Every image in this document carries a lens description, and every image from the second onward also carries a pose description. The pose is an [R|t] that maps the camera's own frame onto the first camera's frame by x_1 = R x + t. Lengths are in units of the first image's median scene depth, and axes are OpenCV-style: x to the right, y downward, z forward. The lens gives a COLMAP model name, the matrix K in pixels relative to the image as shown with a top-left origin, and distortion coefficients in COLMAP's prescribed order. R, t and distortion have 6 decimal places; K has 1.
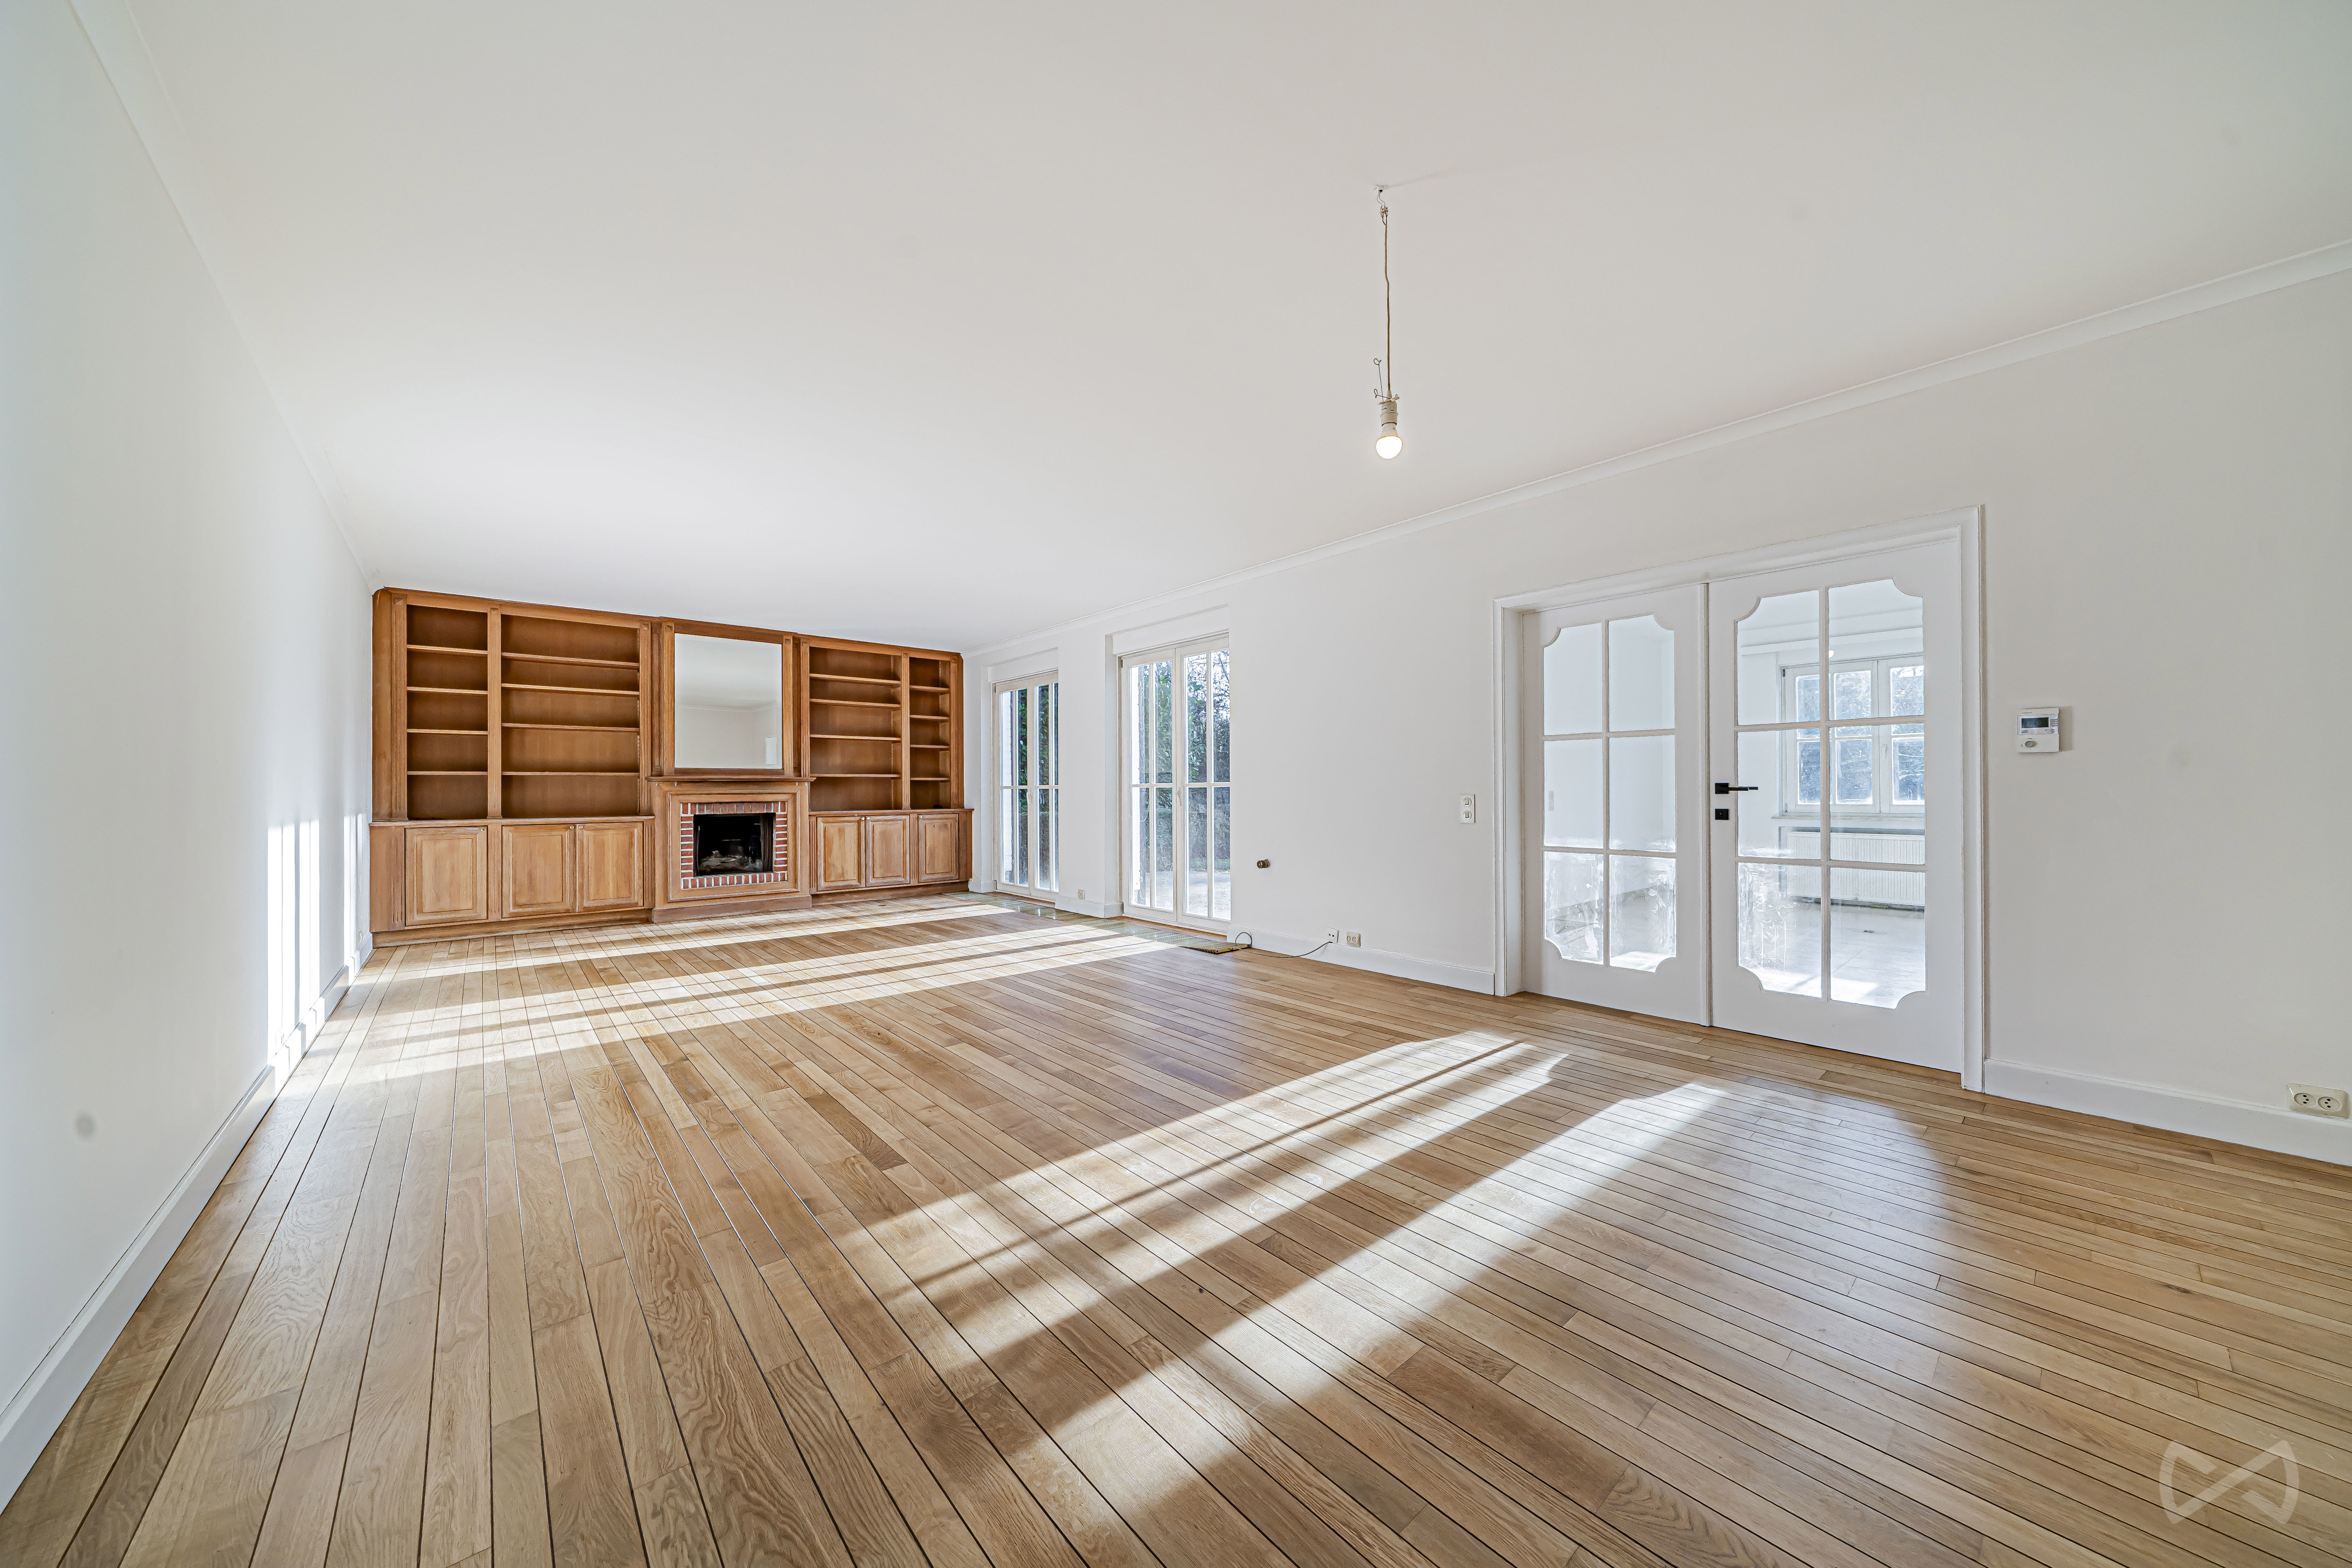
lens RADIAL K [[809.4, 0, 1166.9], [0, 809.4, 787.9], [0, 0, 1]] dist [-0.004436, -0.000086]
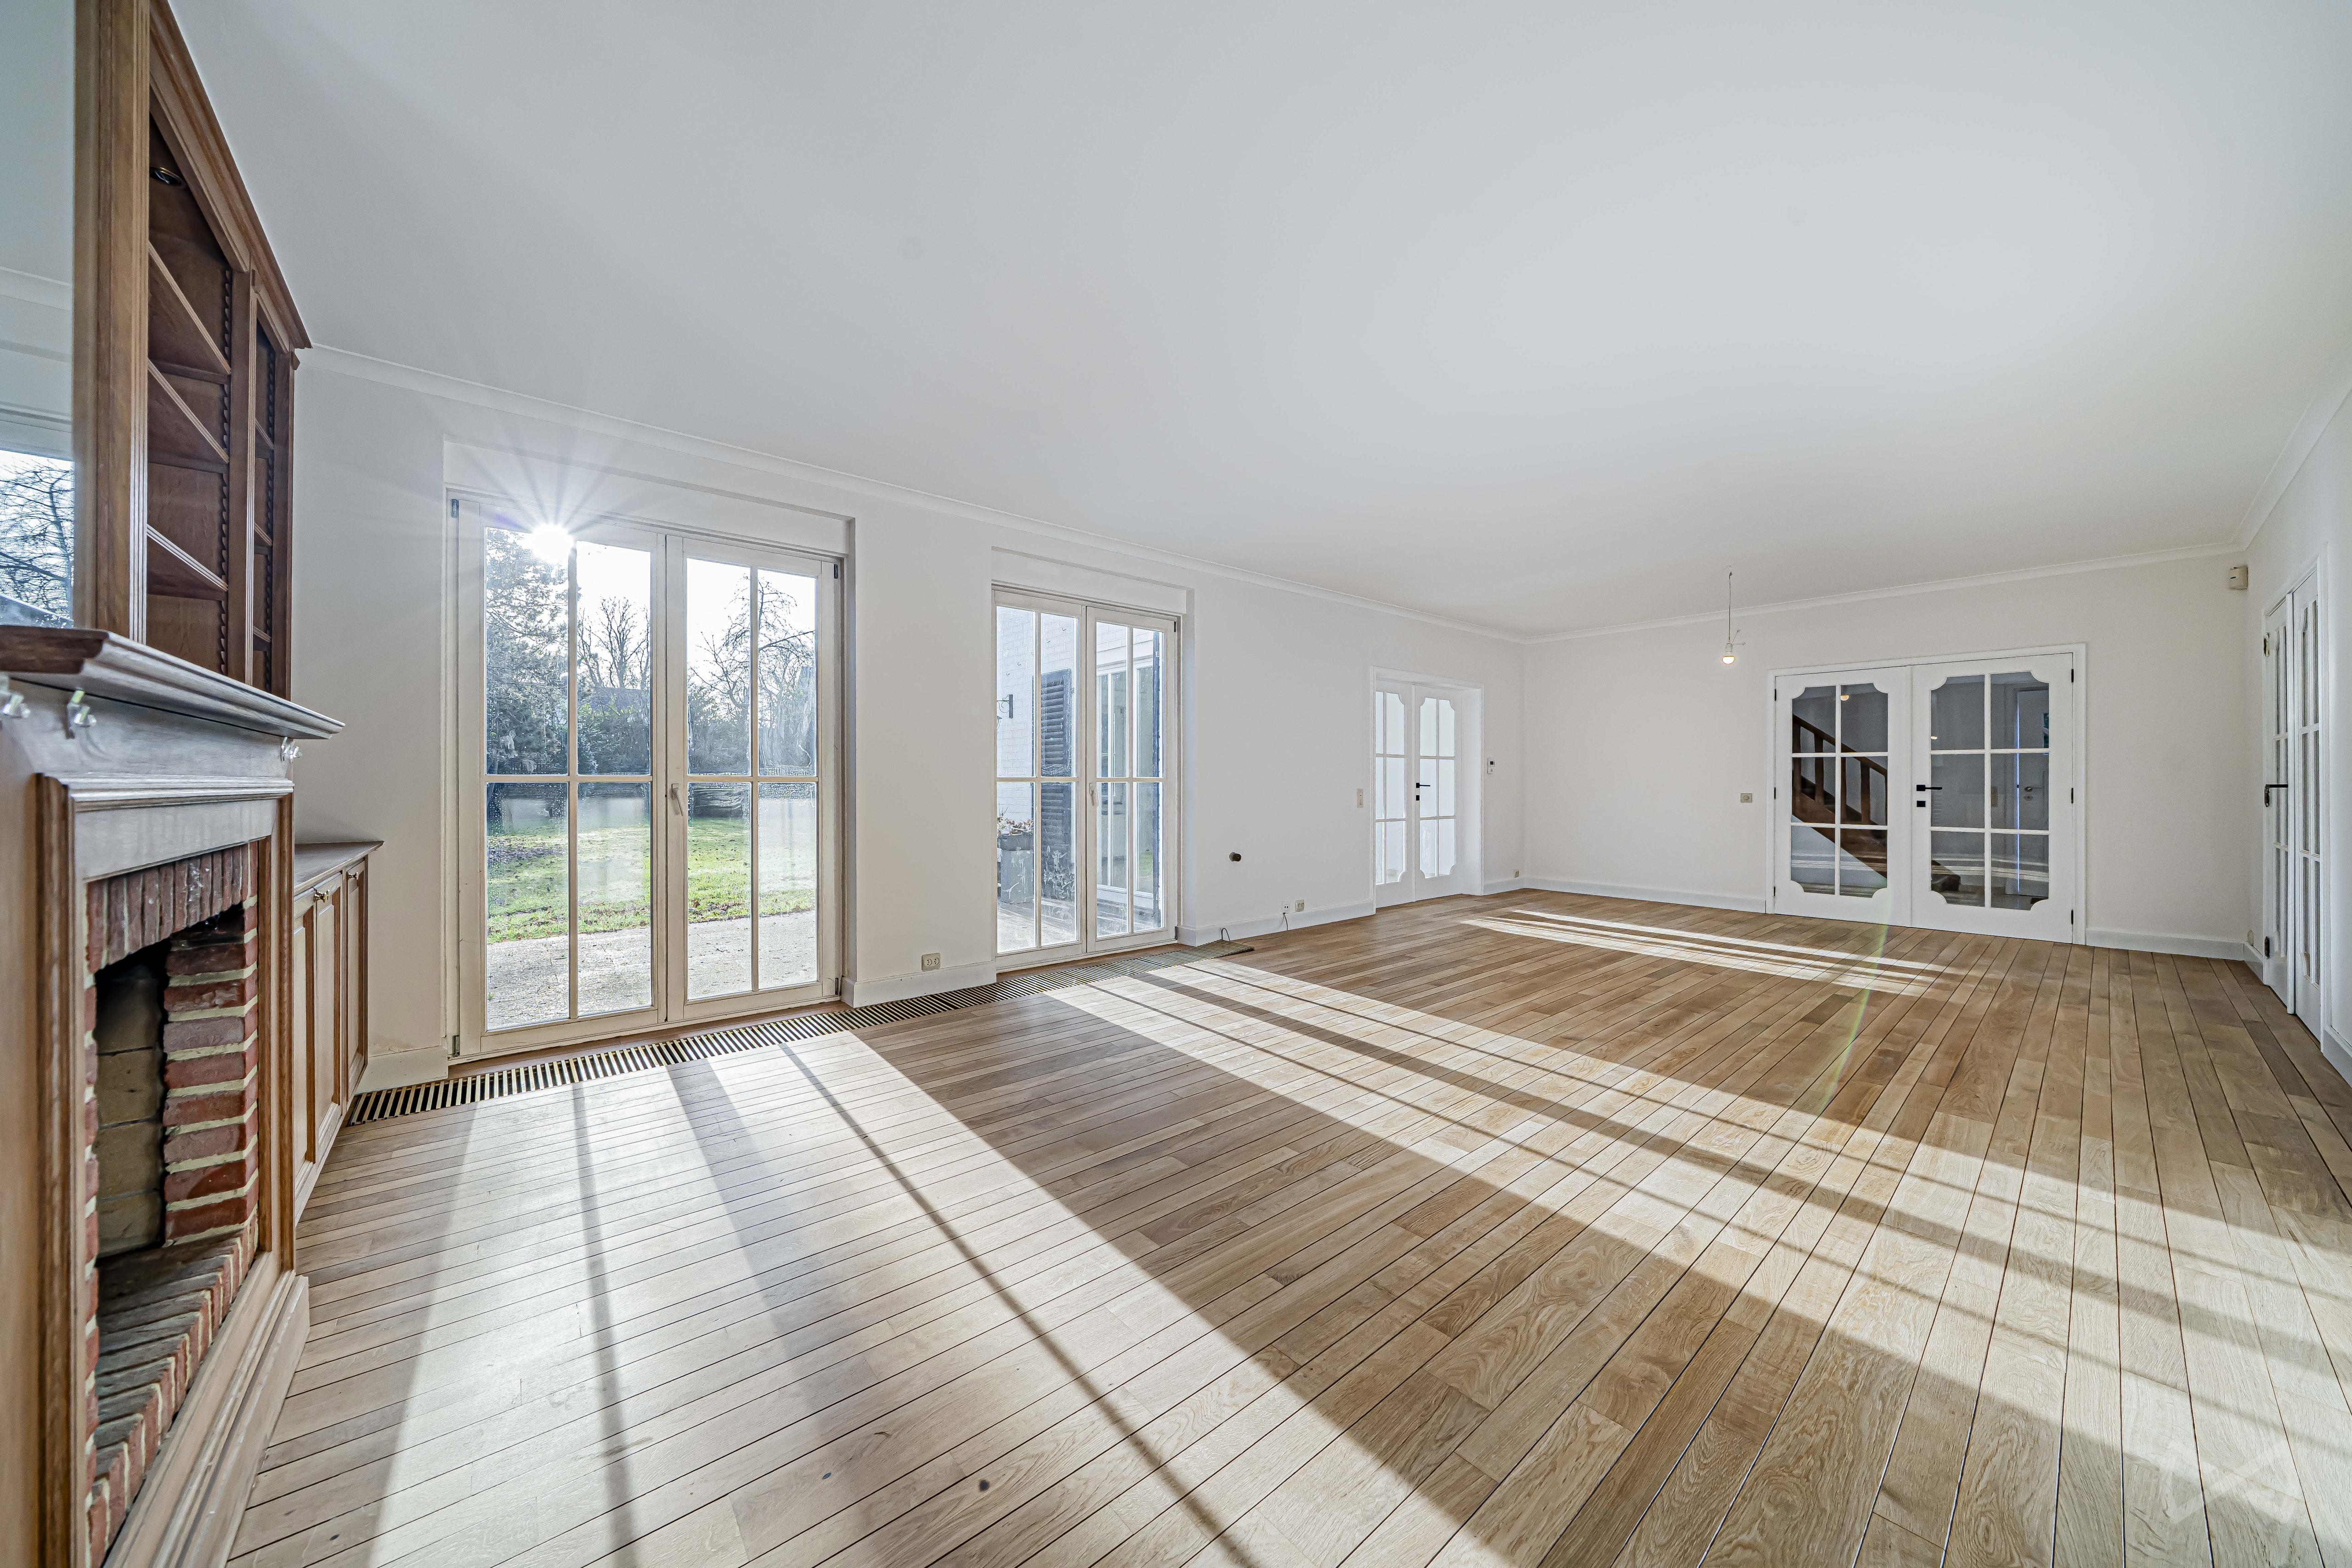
lens RADIAL K [[809.4, 0, 1175.4], [0, 809.4, 783.5], [0, 0, 1]] dist [-0.004436, -0.000086]
pose [[-0.009689, 0.006531, 0.999932, -1.310242], [-0.000034, 0.999979, -0.006531, 0.009316], [-0.999953, -0.000097, -0.009689, 1.551057]]
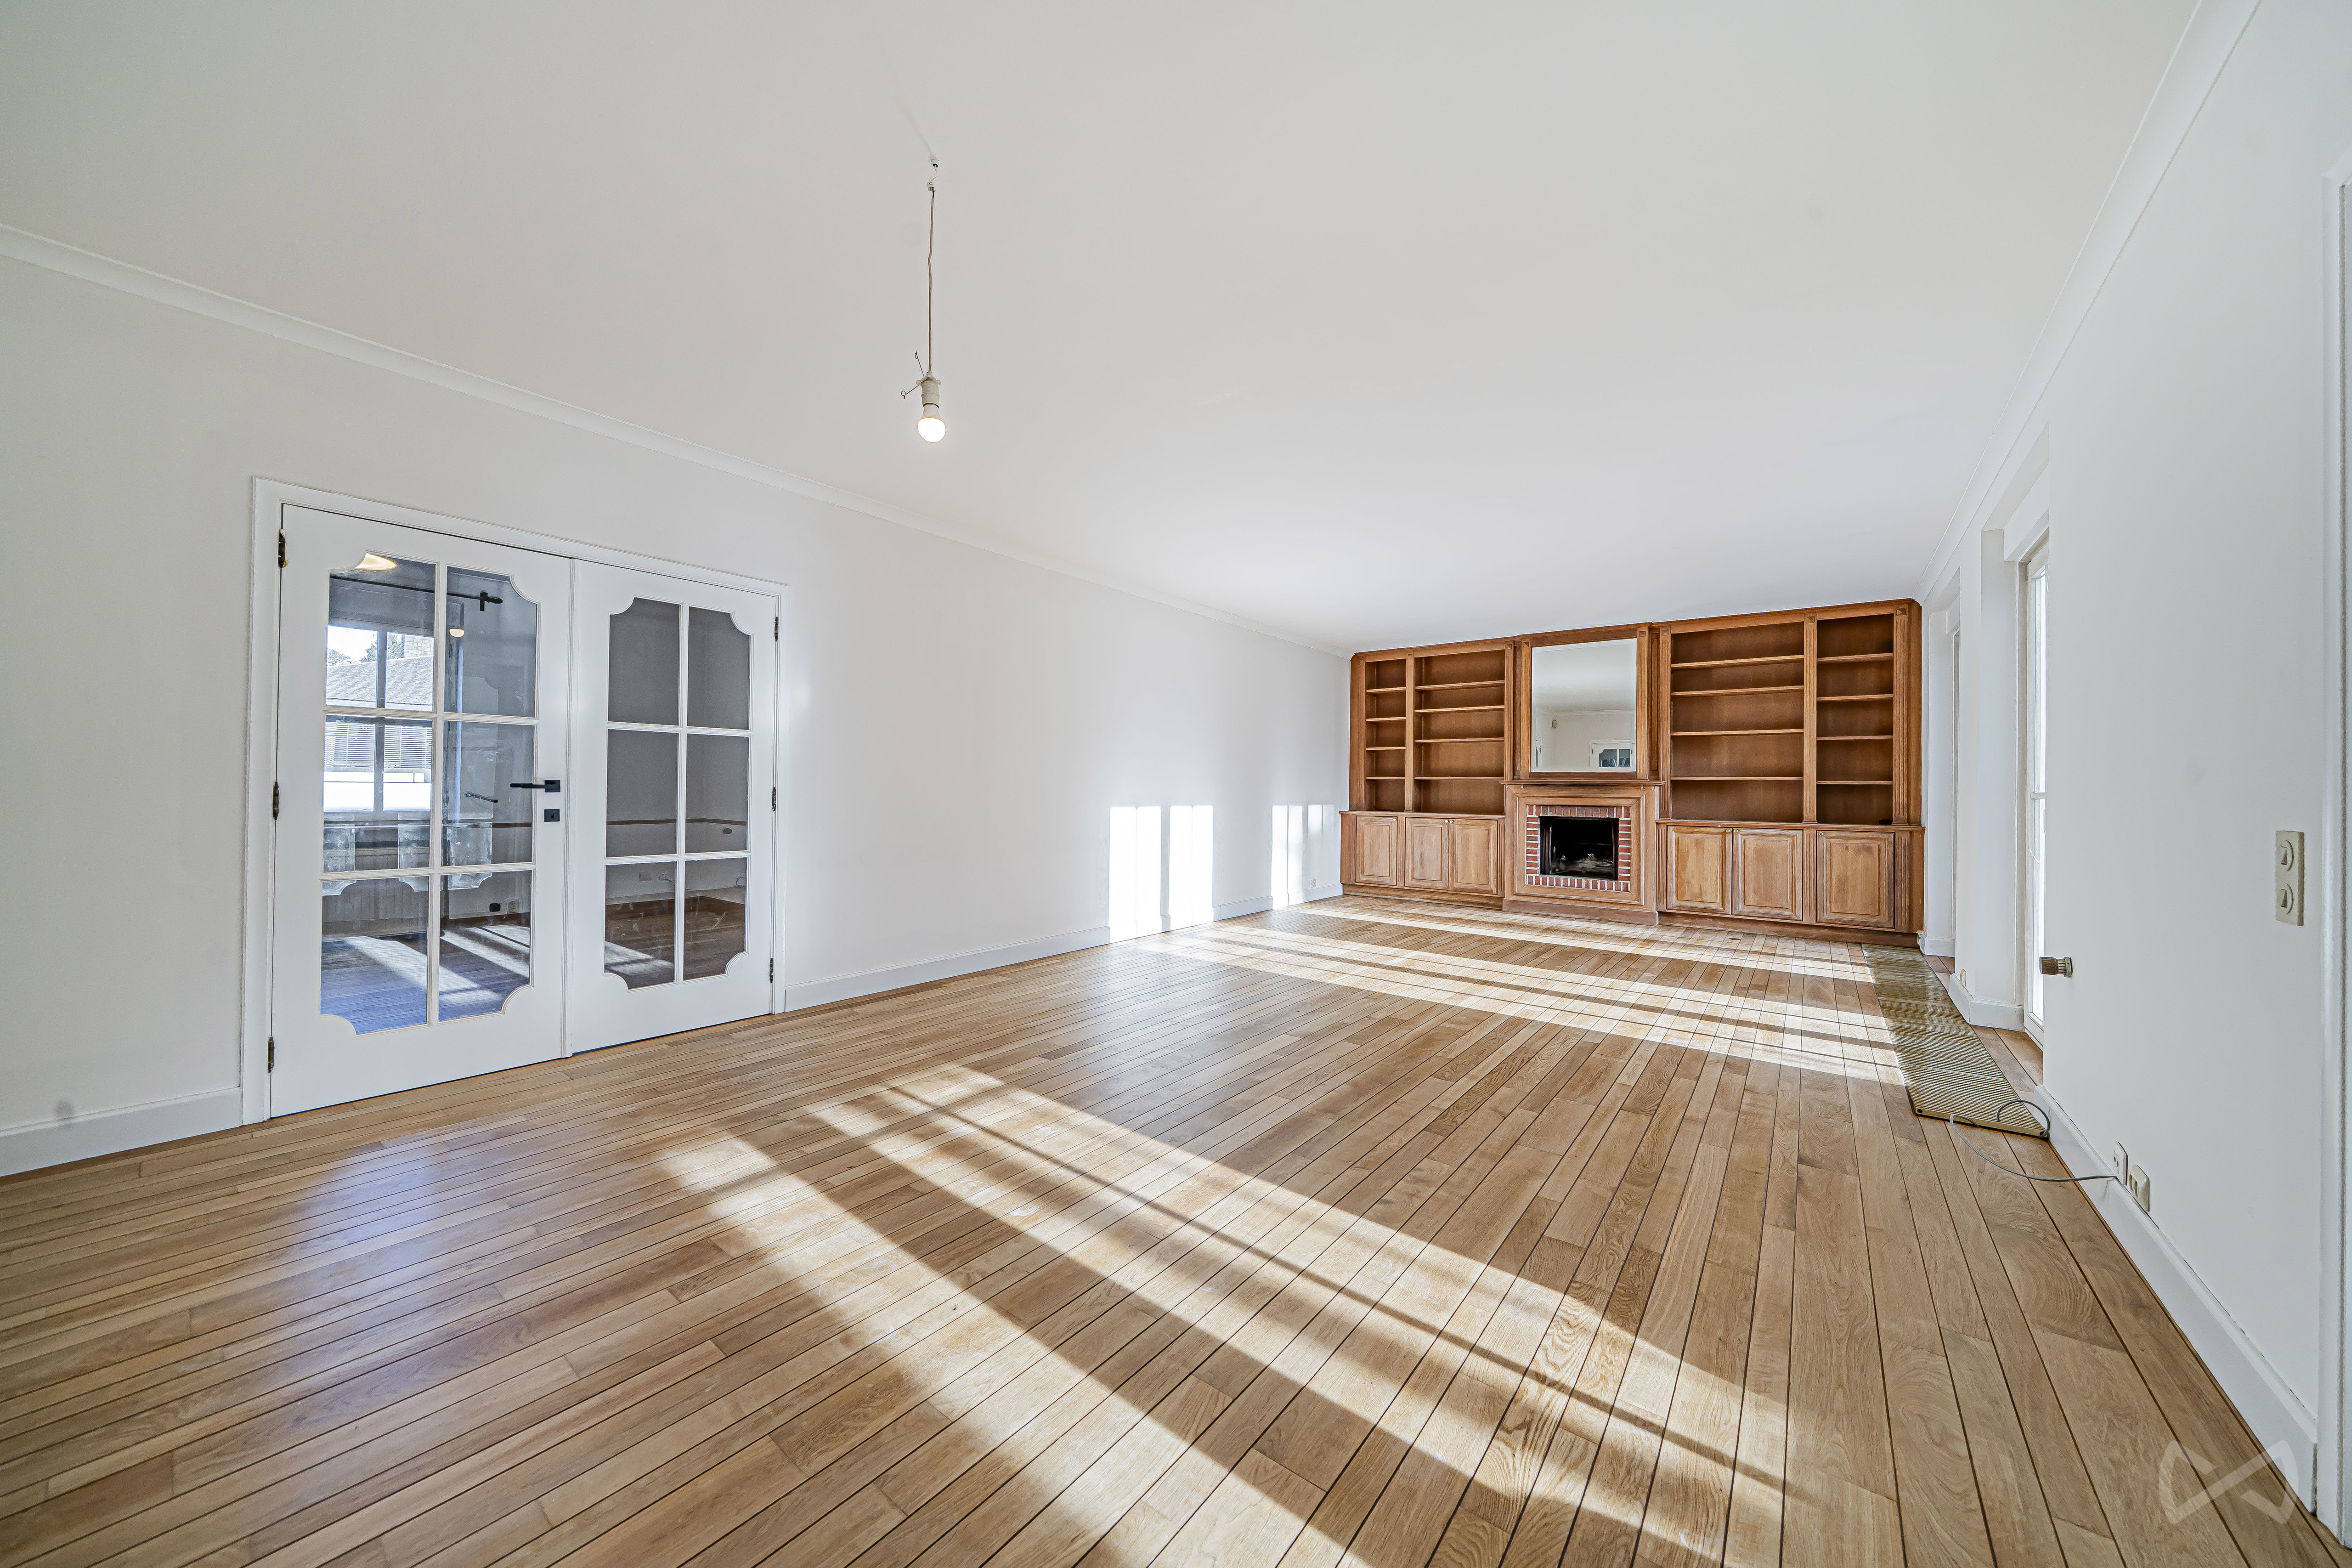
lens RADIAL K [[809.4, 0, 1161.5], [0, 809.4, 776.6], [0, 0, 1]] dist [-0.004436, -0.000086]
pose [[0.187073, -0.006781, -0.982323, 0.675061], [-0.012223, 0.999883, -0.009230, -0.004558], [0.982270, 0.013733, 0.186968, 0.584816]]
